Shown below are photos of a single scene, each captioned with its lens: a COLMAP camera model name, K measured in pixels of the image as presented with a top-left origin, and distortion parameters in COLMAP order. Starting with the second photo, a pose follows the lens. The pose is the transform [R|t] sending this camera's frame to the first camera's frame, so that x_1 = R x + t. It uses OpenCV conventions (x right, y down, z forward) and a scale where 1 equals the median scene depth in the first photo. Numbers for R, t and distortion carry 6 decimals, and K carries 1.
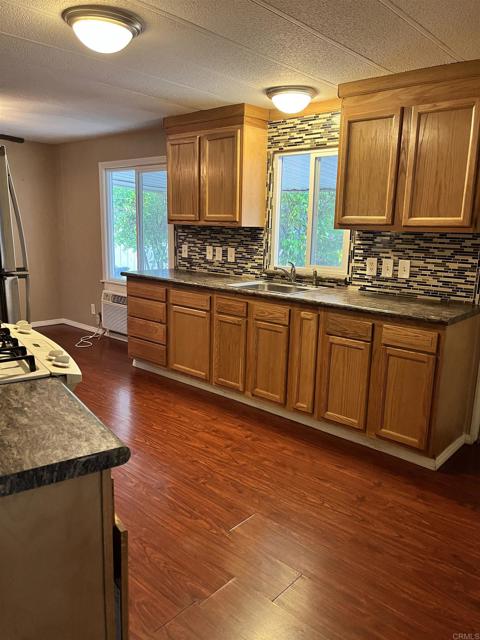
lens RADIAL K [[482.5, 0, 241.5], [0, 482.5, 322.0], [0, 0, 1]] dist [0.039662, -0.001833]
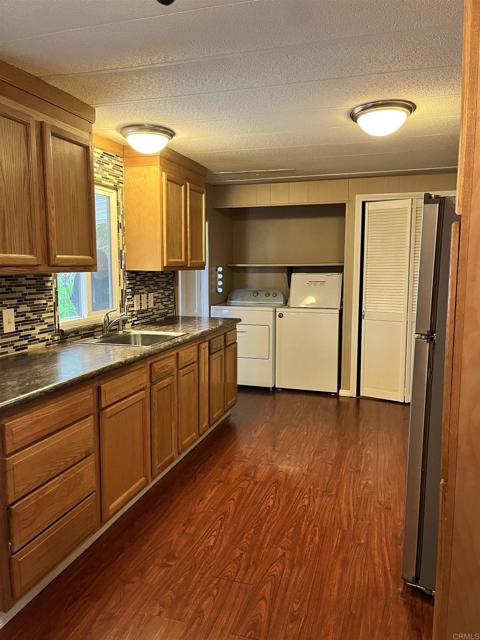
lens RADIAL K [[482.5, 0, 239.0], [0, 482.5, 321.5], [0, 0, 1]] dist [0.039662, -0.001833]
pose [[-0.413576, -0.132375, 0.900795, -0.808117], [0.166178, 0.961780, 0.217634, -0.265993], [-0.895176, 0.239701, -0.375771, 1.174940]]
